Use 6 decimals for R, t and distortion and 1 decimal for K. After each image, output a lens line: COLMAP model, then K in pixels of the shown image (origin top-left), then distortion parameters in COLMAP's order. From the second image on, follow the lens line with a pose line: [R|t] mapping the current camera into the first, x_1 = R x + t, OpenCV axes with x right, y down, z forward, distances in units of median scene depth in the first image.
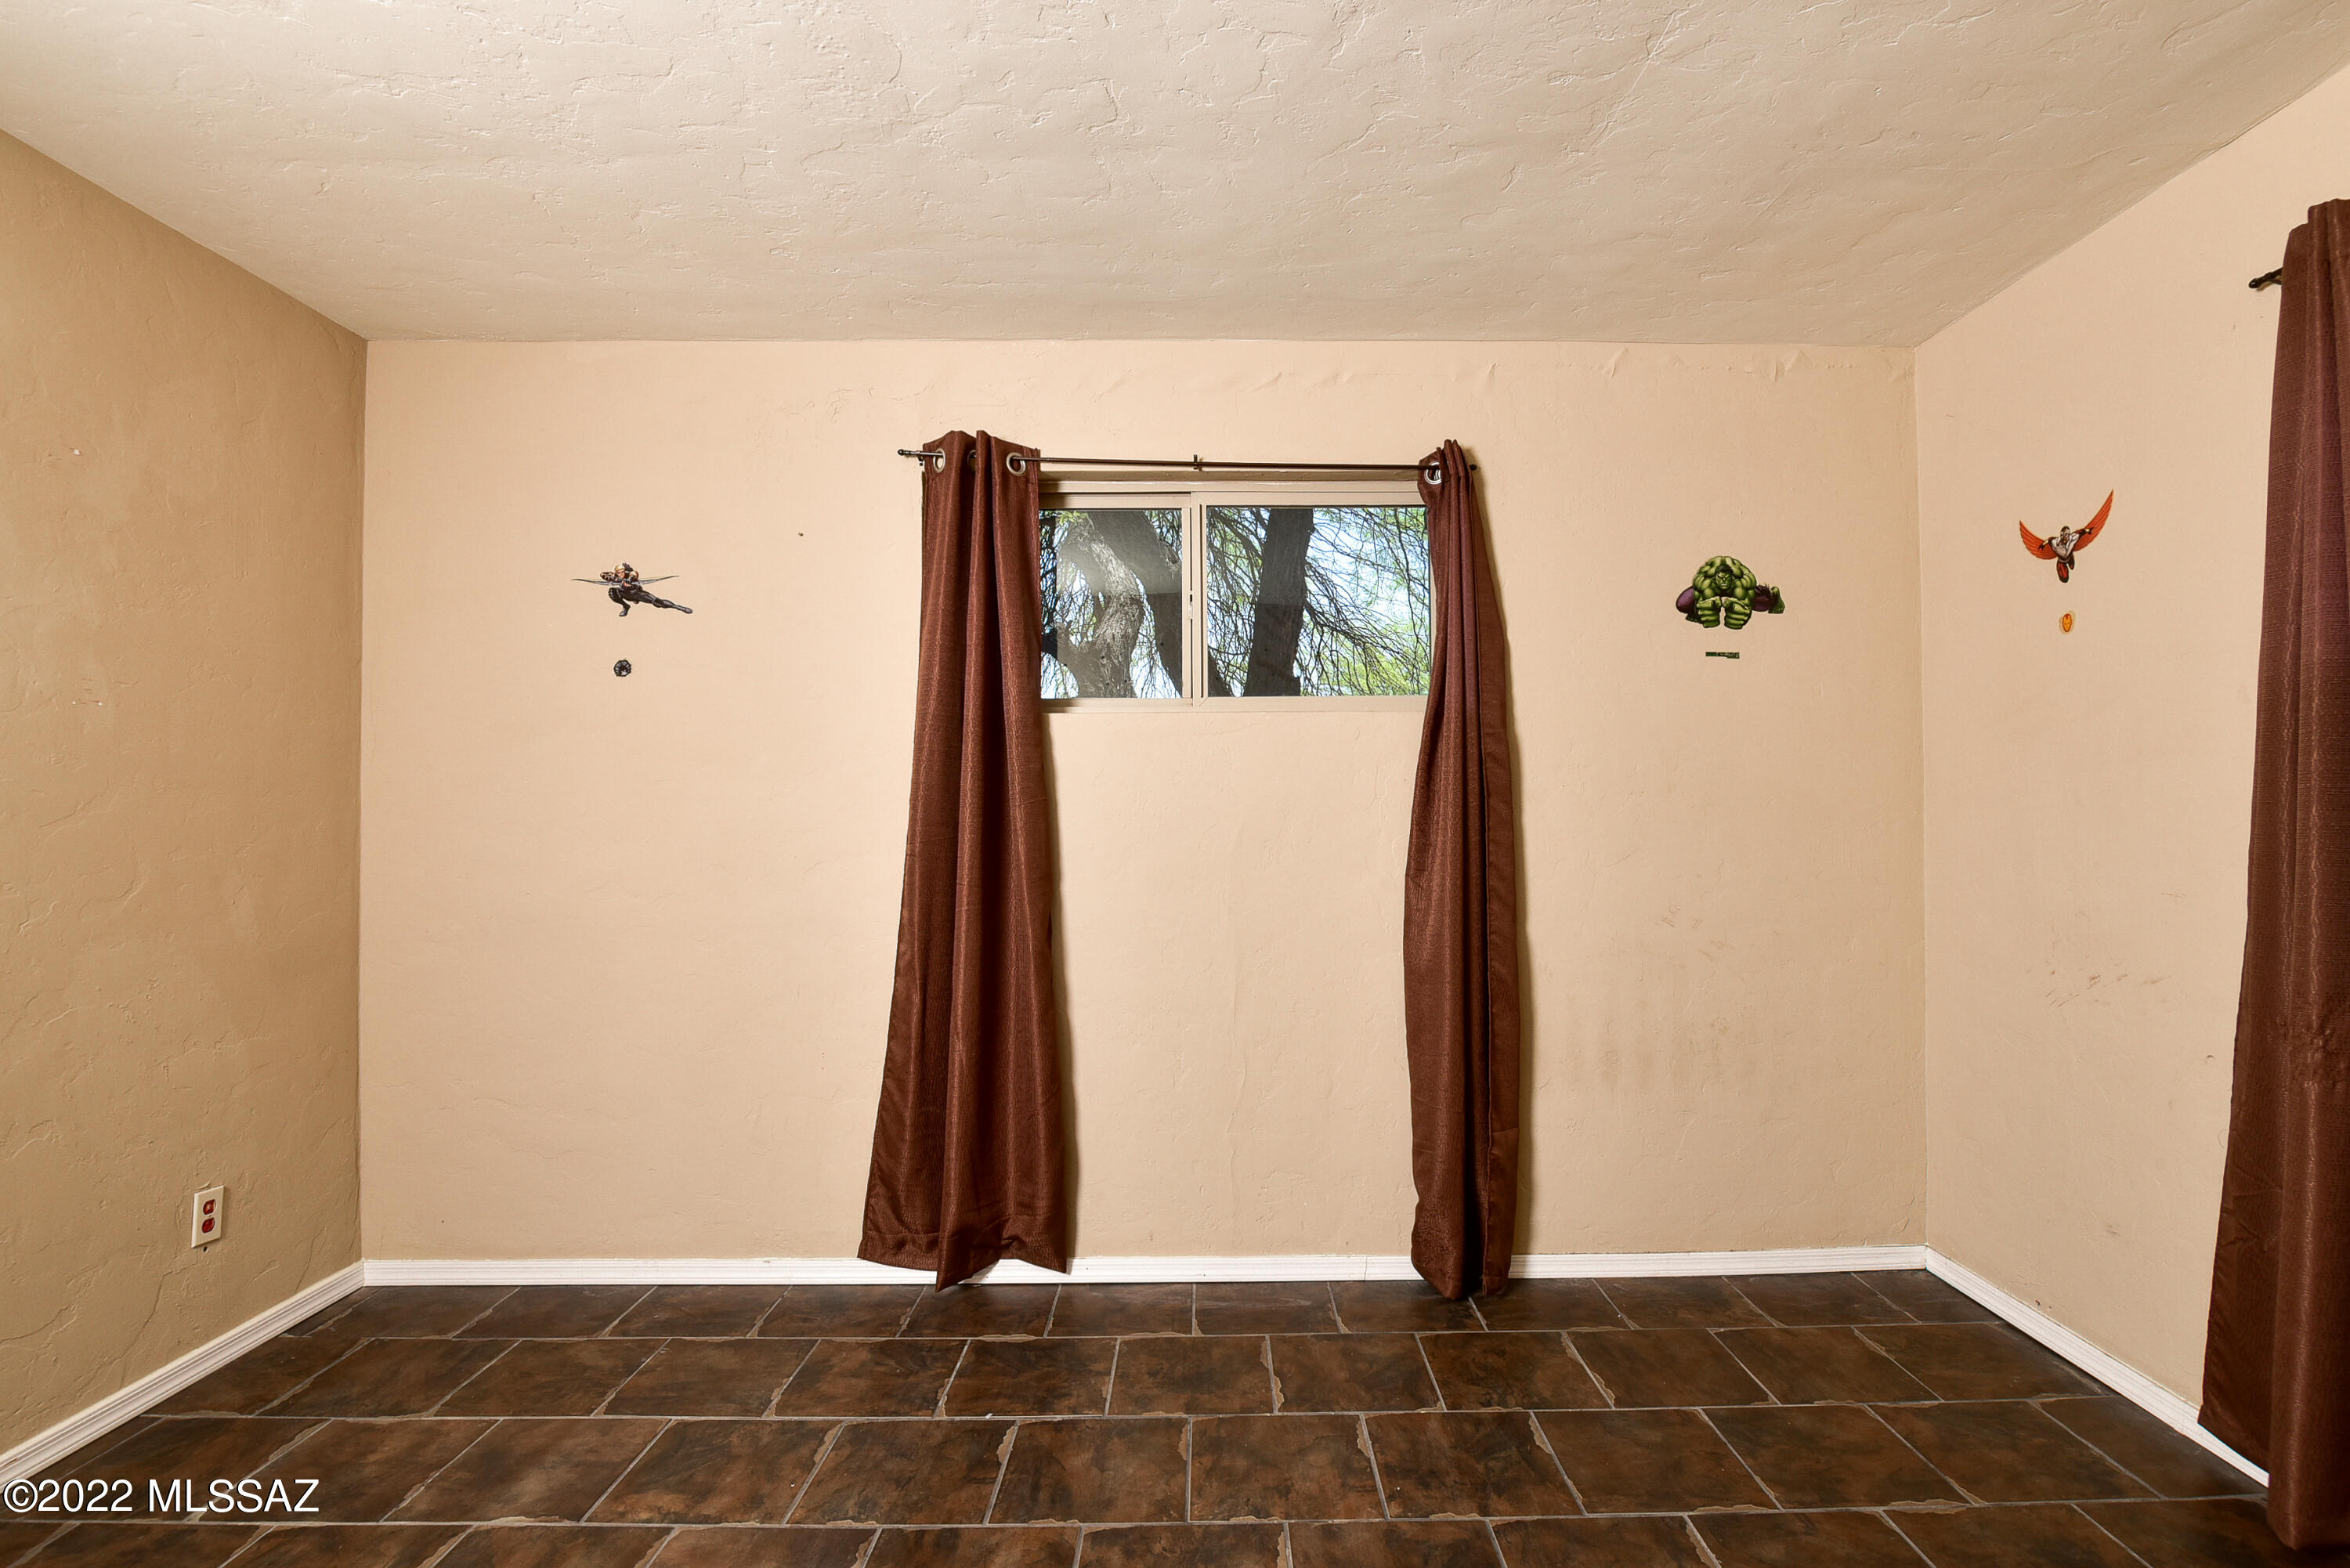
lens RADIAL K [[1140.9, 0, 1178.8], [0, 1140.9, 756.6], [0, 0, 1]] dist [-0.002747, -0.014503]
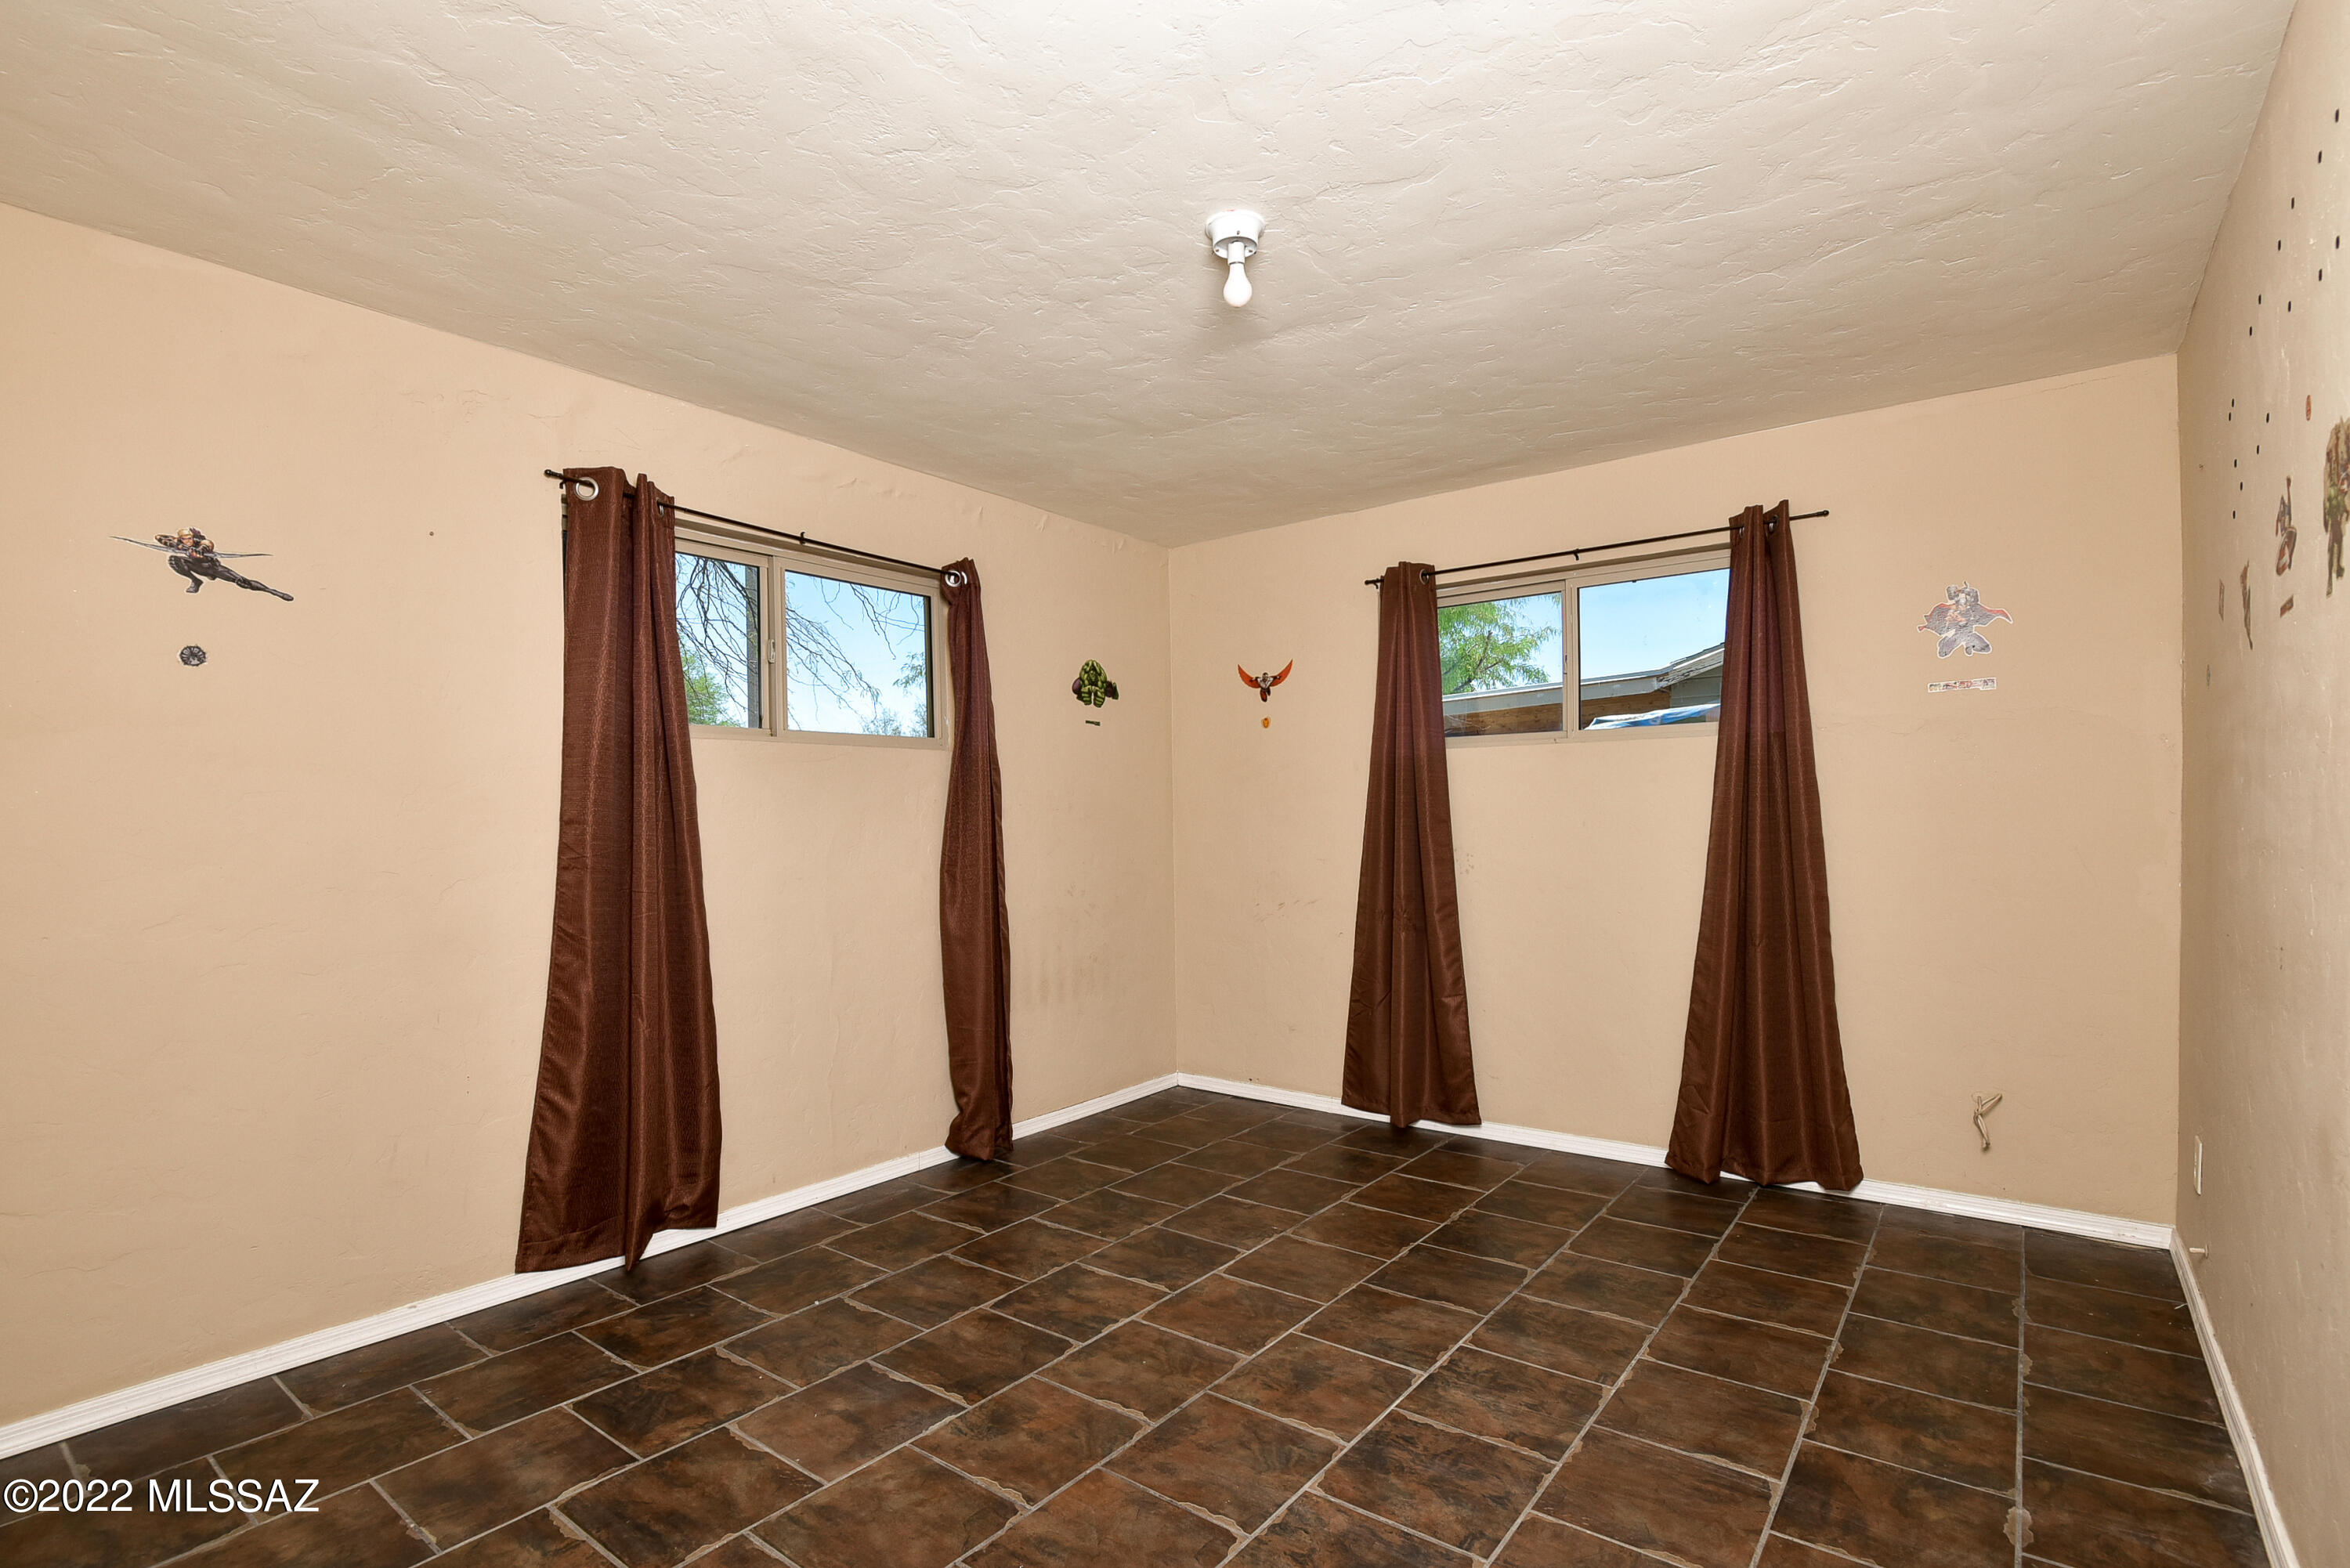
lens RADIAL K [[1140.9, 0, 1178.8], [0, 1140.9, 756.6], [0, 0, 1]] dist [-0.002747, -0.014503]
pose [[0.613308, 0.038984, 0.788882, -0.740969], [-0.027006, 0.999232, -0.028384, -0.000772], [-0.789382, -0.003897, 0.613889, -0.071031]]
